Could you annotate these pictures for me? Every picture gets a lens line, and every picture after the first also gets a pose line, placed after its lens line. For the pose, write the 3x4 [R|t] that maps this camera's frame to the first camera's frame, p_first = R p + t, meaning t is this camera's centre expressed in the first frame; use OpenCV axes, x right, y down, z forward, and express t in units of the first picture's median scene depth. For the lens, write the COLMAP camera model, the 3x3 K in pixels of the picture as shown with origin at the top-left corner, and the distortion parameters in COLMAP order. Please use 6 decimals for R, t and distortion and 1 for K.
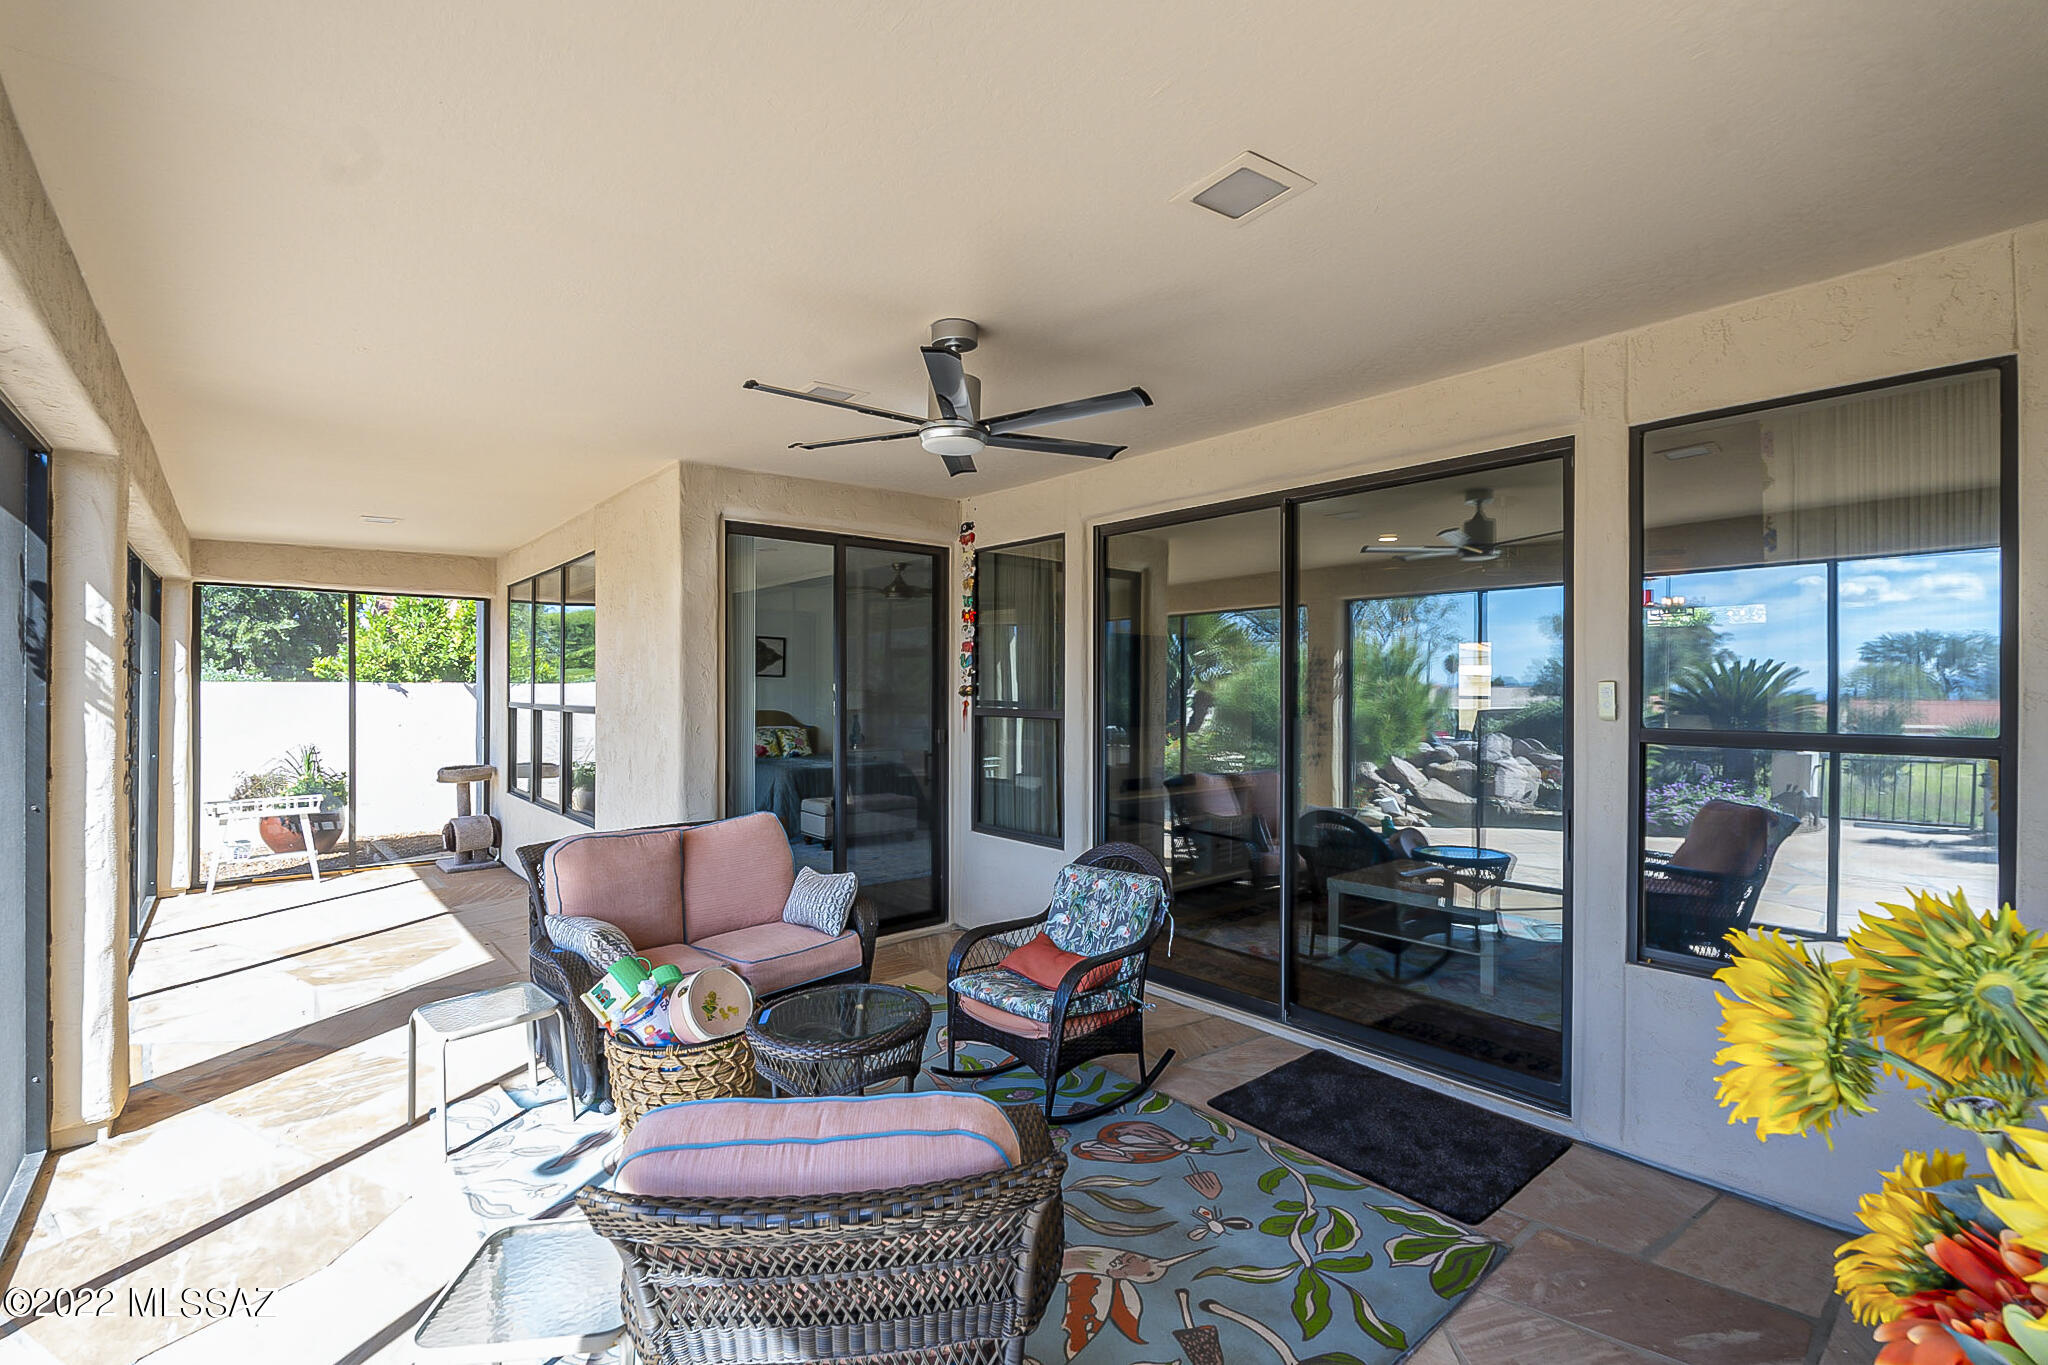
lens RADIAL K [[912.4, 0, 1029.4], [0, 912.4, 688.2], [0, 0, 1]] dist [-0.002844, 0.000332]
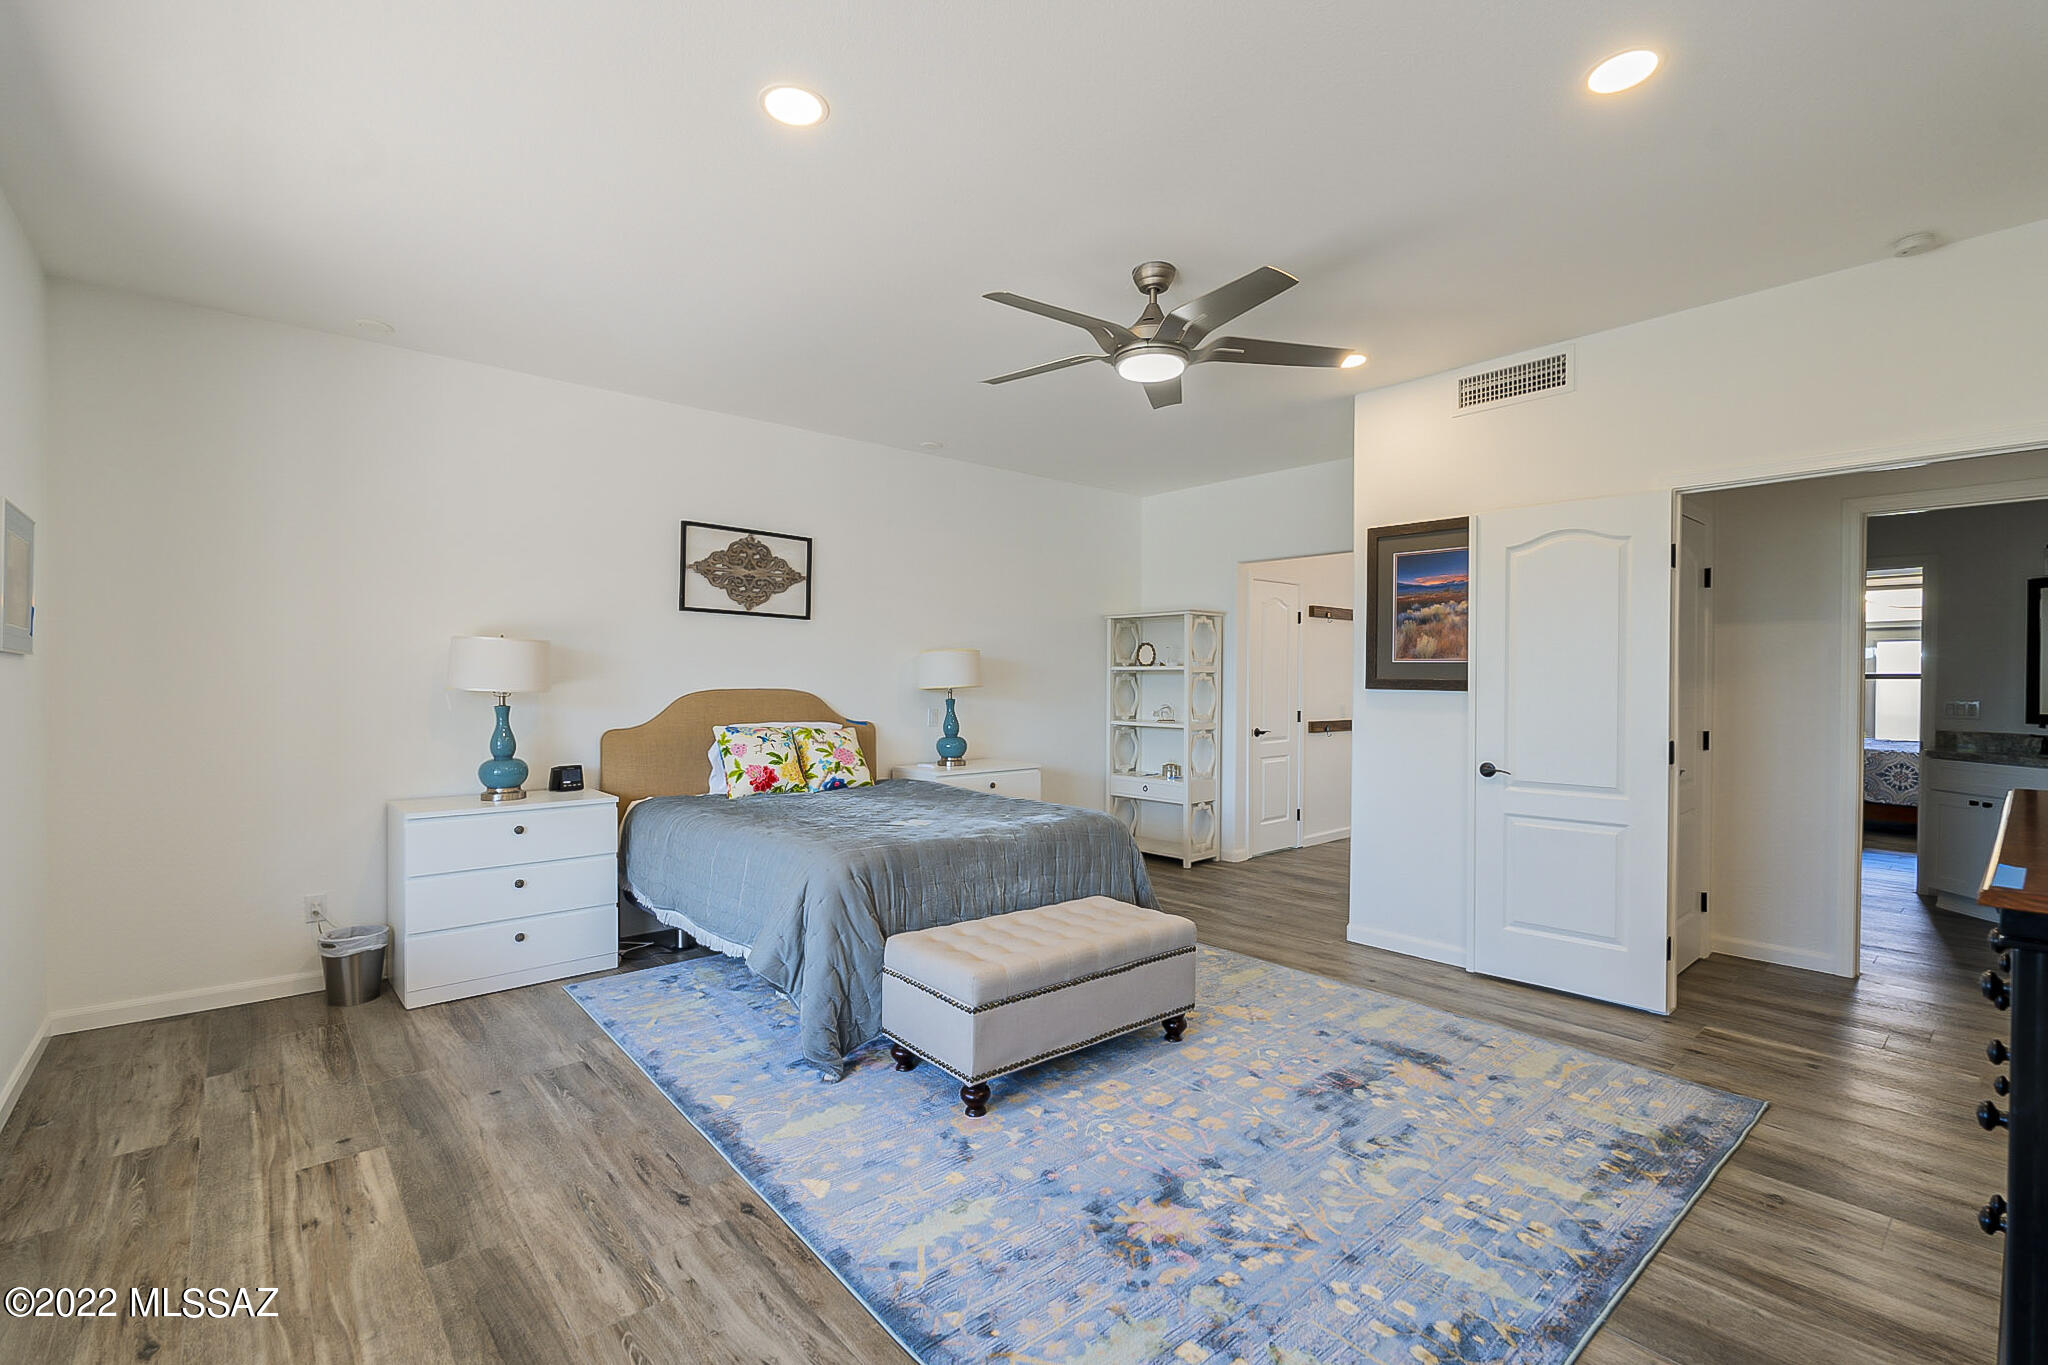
lens RADIAL K [[912.4, 0, 1013.9], [0, 912.4, 691.9], [0, 0, 1]] dist [-0.002844, 0.000332]
pose [[0.999974, 0.002269, -0.006806, -0.162063], [-0.002176, 0.999905, 0.013597, 0.019716], [0.006836, -0.013582, 0.999884, 0.535586]]
